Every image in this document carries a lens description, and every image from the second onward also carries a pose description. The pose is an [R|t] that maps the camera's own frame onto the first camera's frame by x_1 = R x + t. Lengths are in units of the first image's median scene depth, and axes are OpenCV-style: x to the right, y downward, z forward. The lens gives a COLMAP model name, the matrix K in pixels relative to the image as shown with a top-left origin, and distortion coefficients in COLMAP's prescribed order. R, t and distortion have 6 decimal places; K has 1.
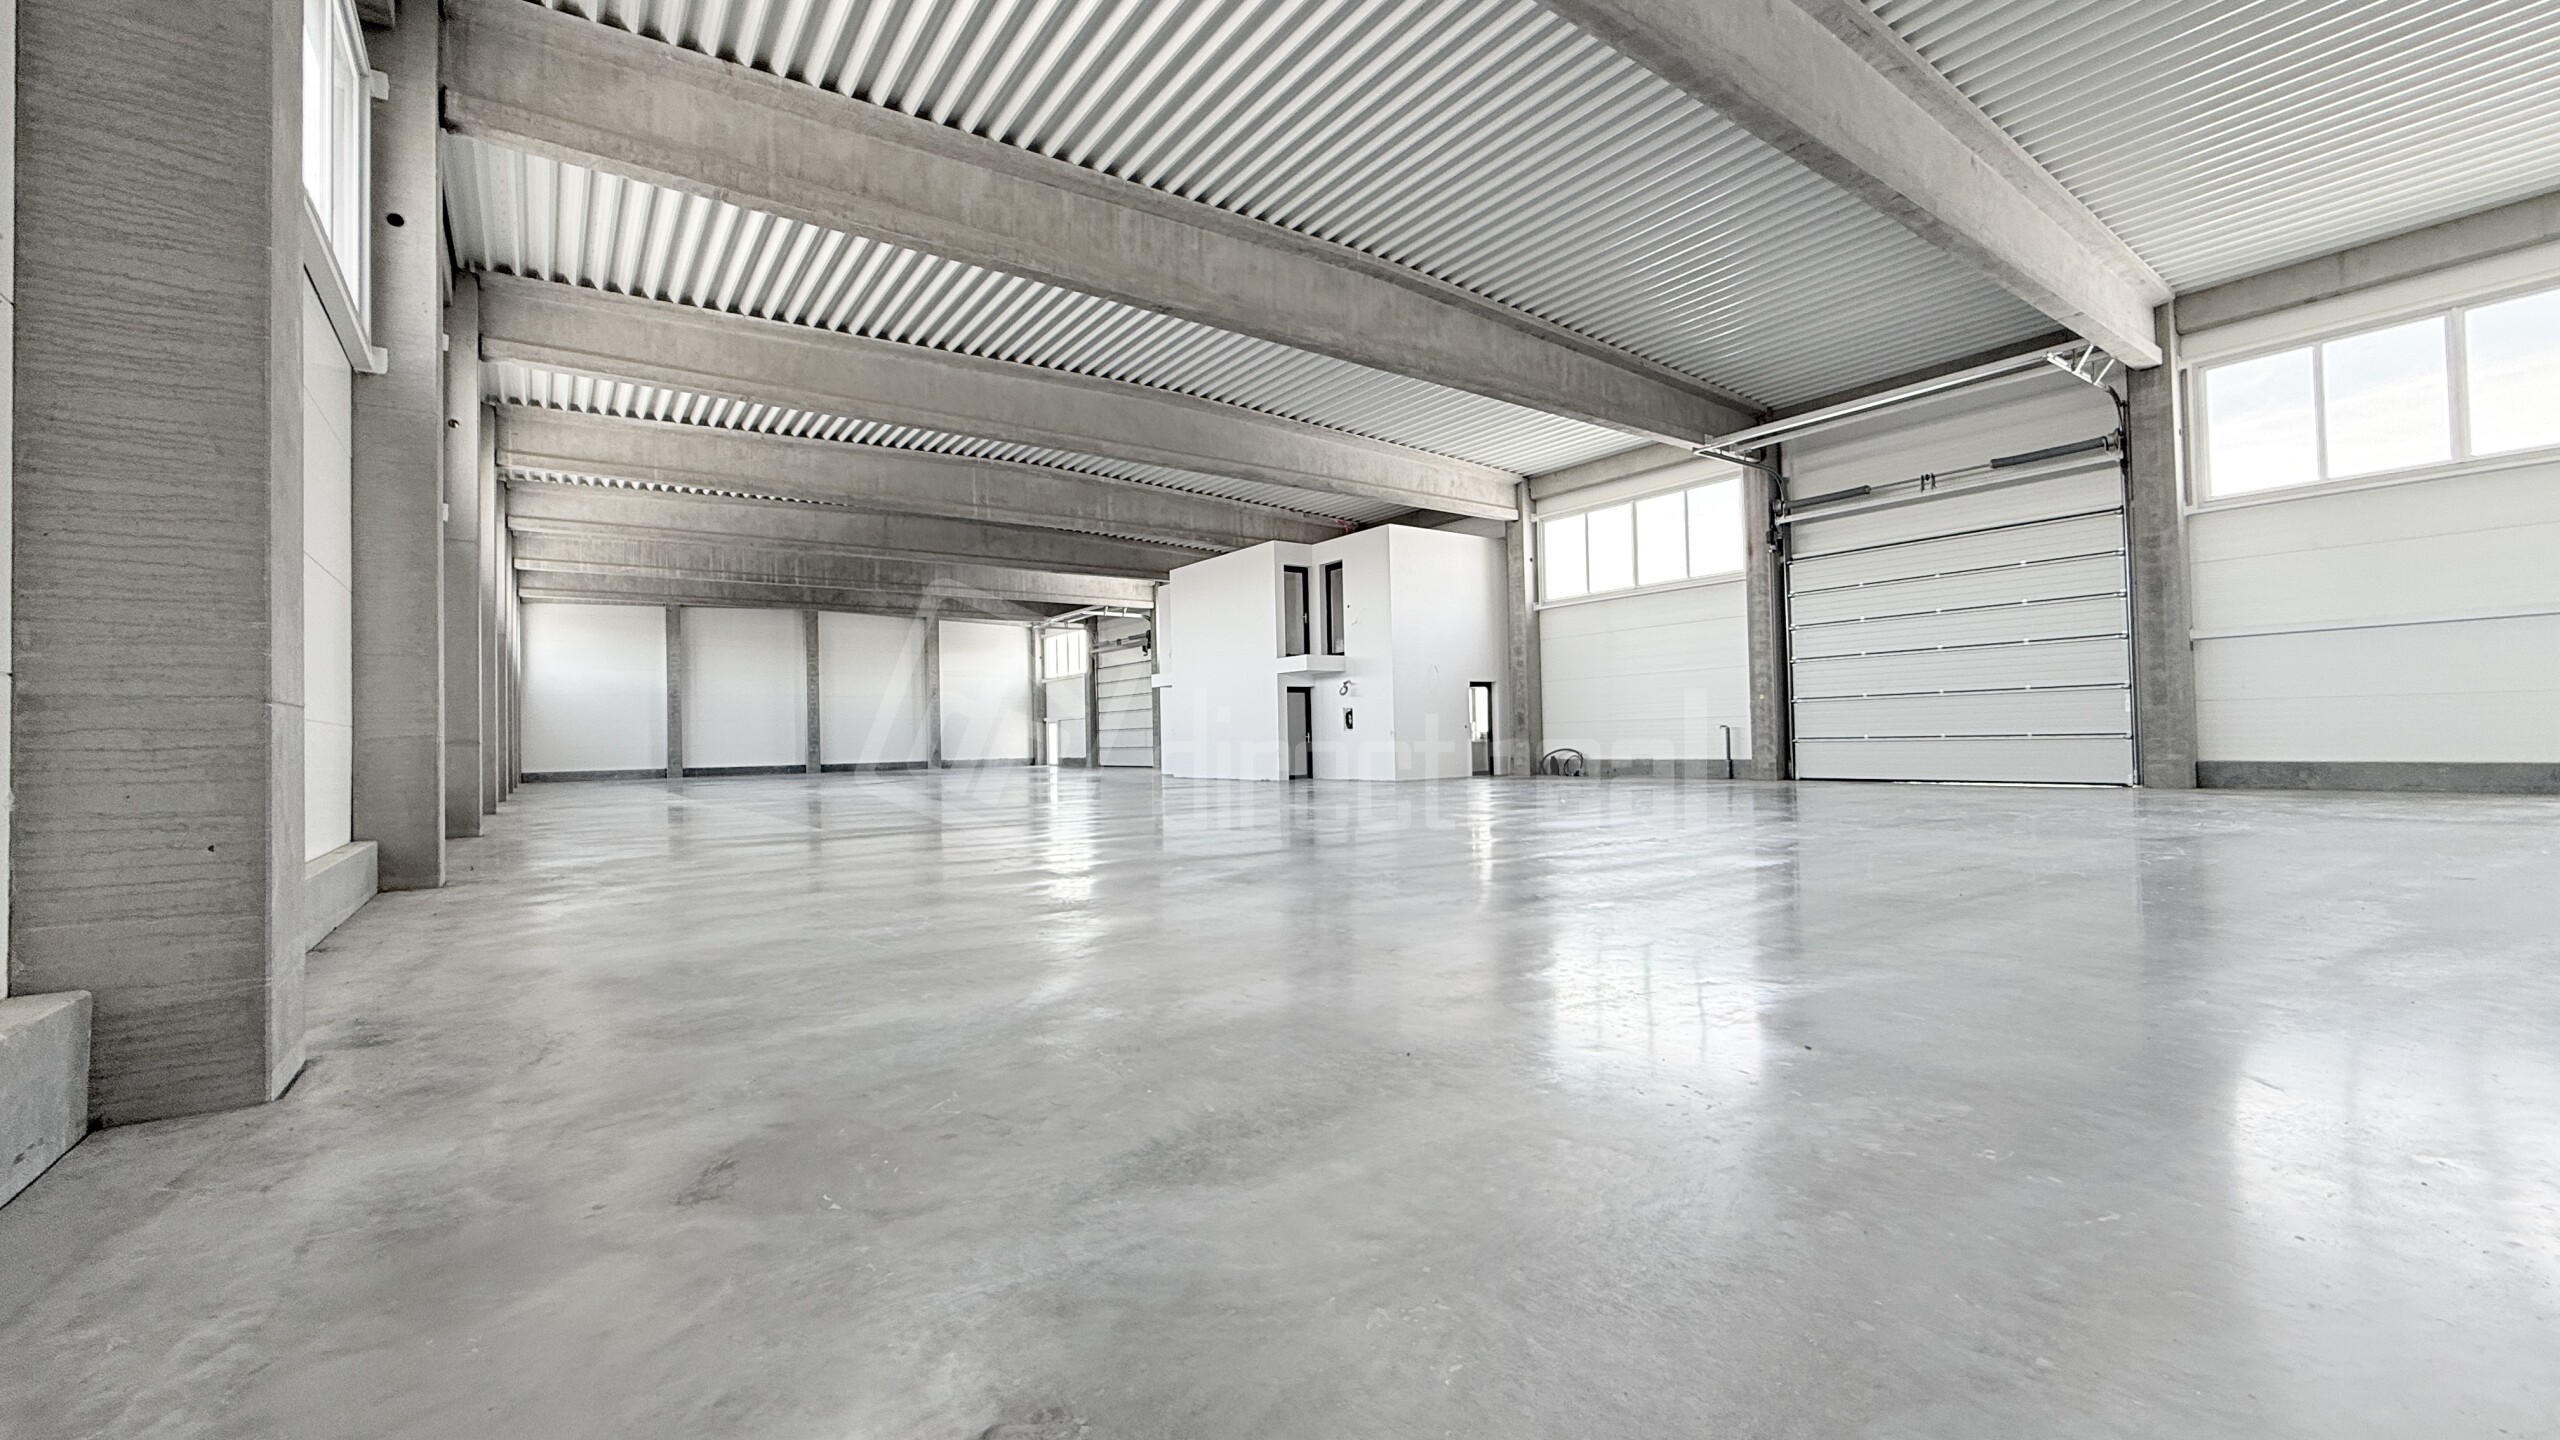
lens RADIAL K [[1019.9, 0, 1276.3], [0, 1019.9, 720.9], [0, 0, 1]] dist [0.001012, -0.000297]
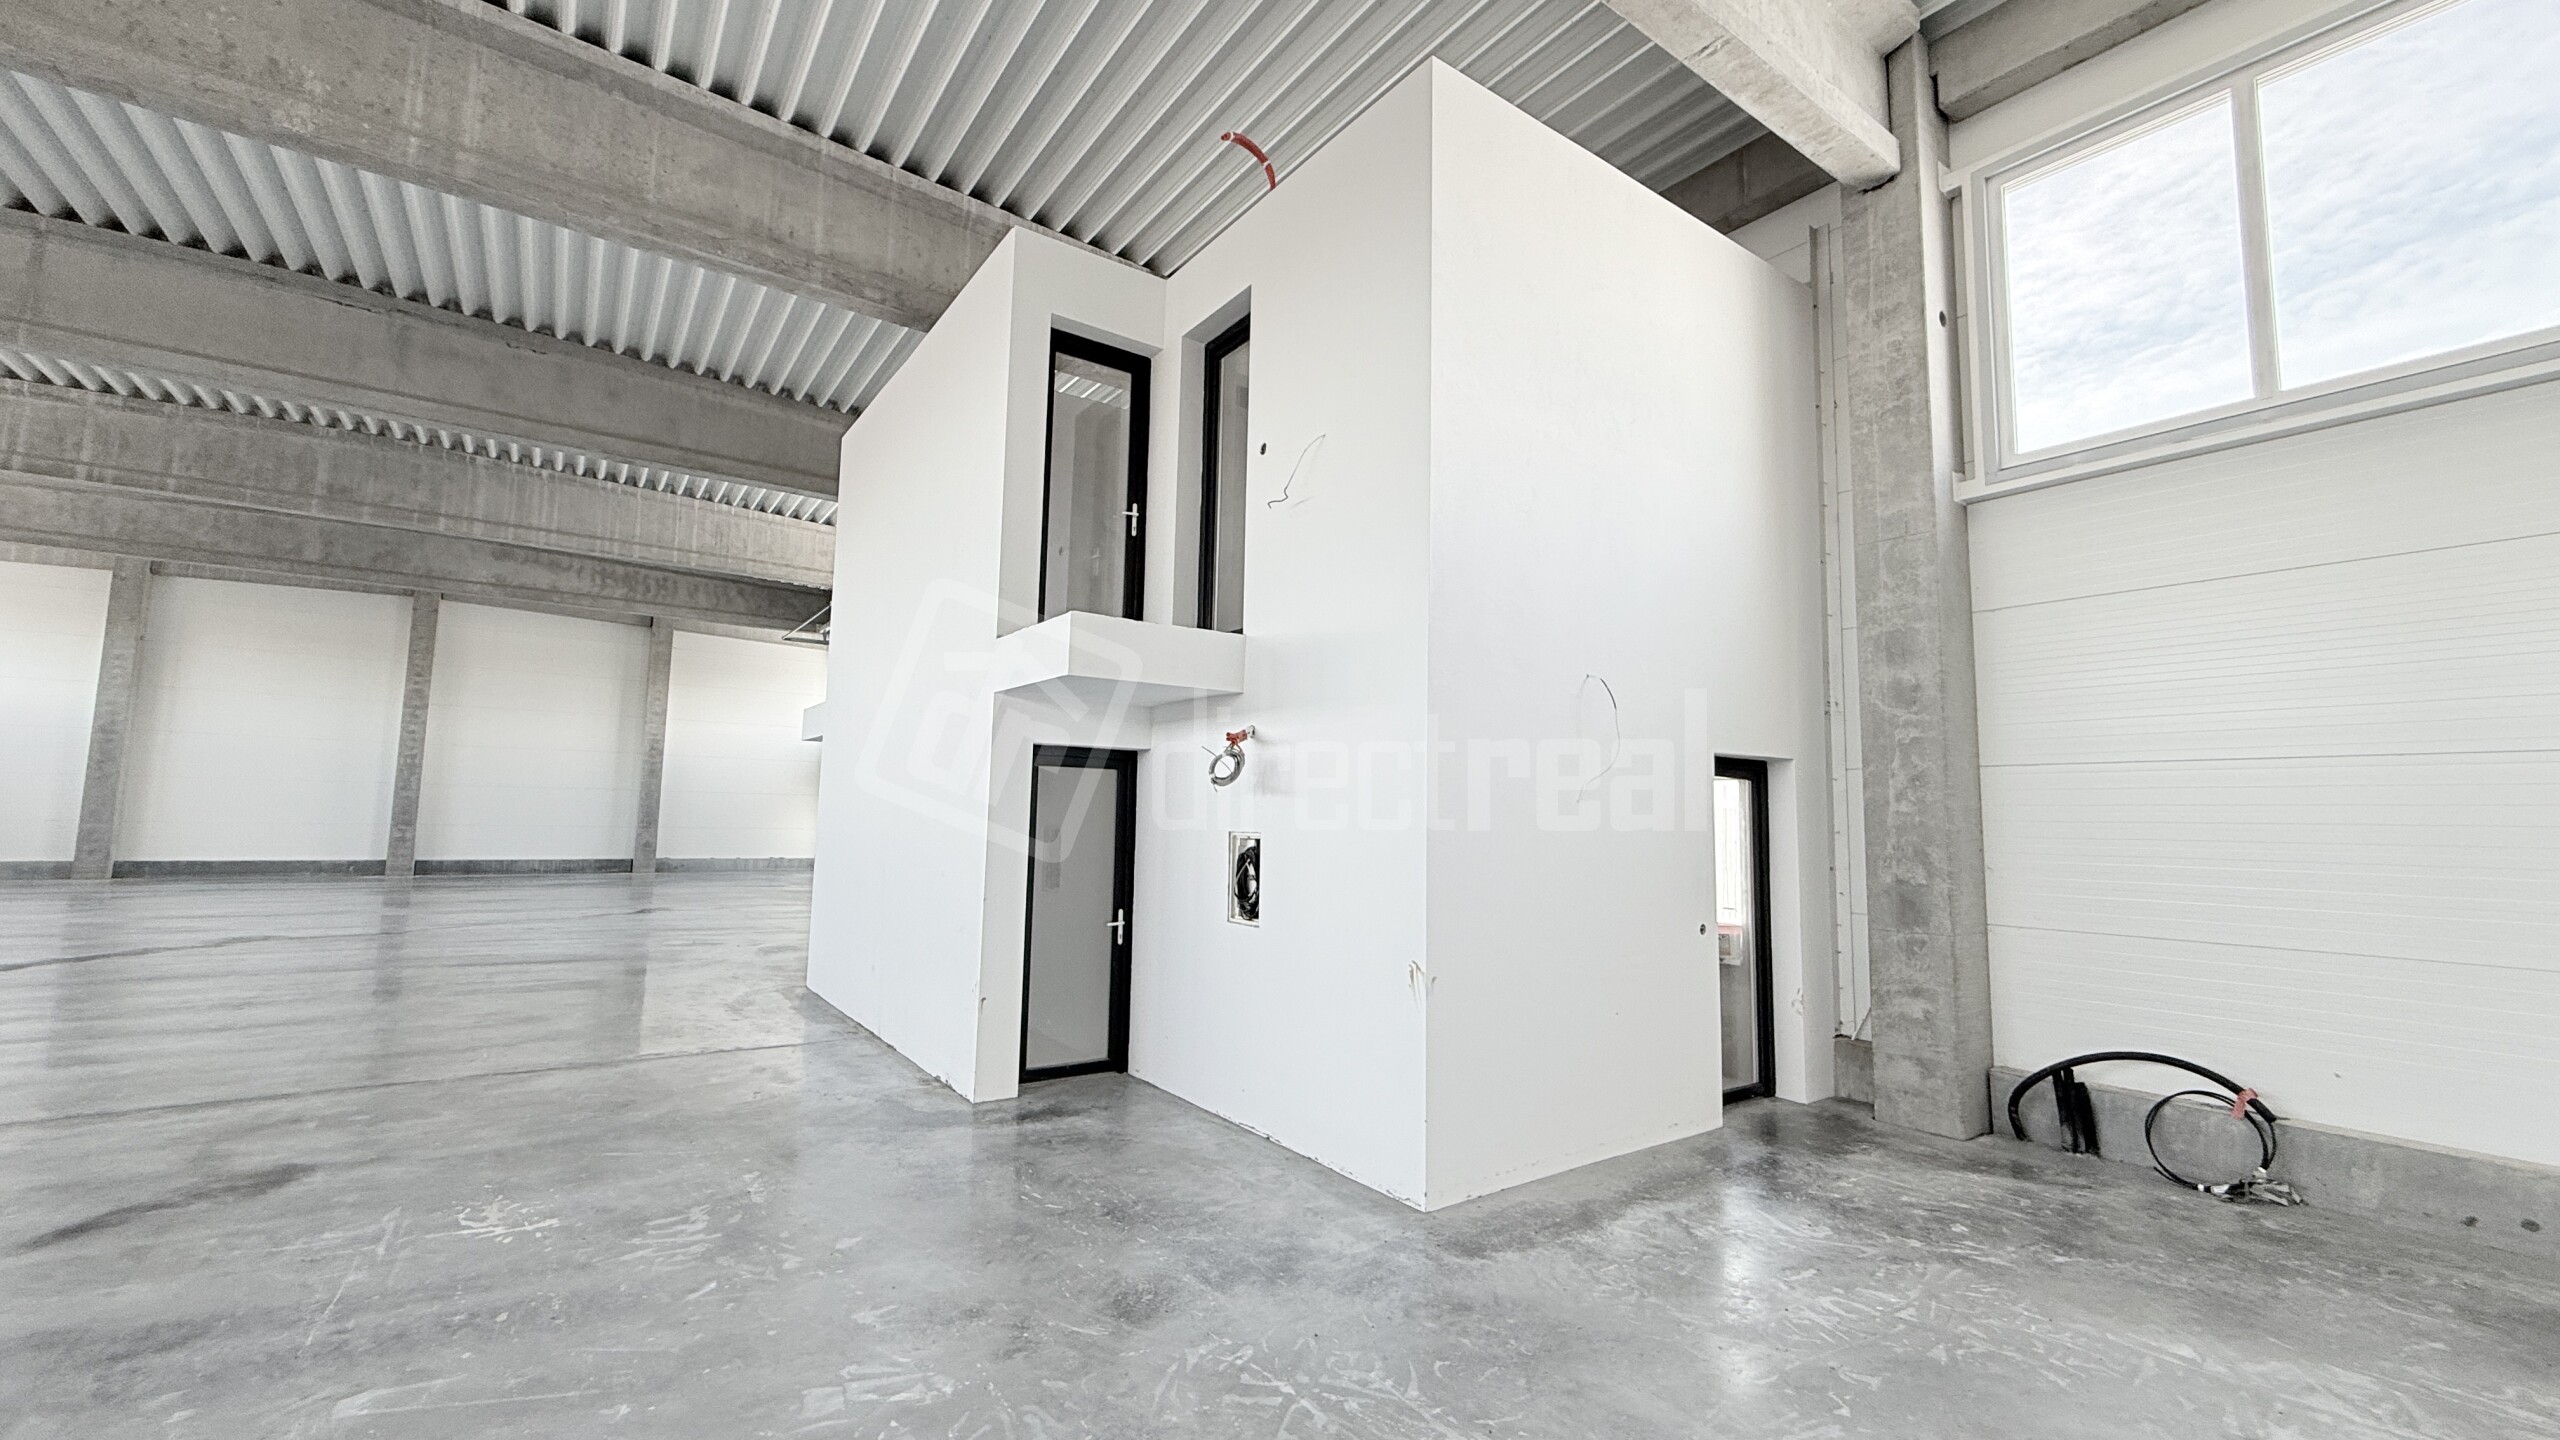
lens RADIAL K [[1019.9, 0, 1275.4], [0, 1019.9, 721.2], [0, 0, 1]] dist [0.001012, -0.000297]
pose [[0.999032, 0.041759, -0.013842, 0.100081], [-0.042703, 0.996128, -0.076852, -0.027569], [0.010579, 0.077369, 0.996946, 0.924773]]
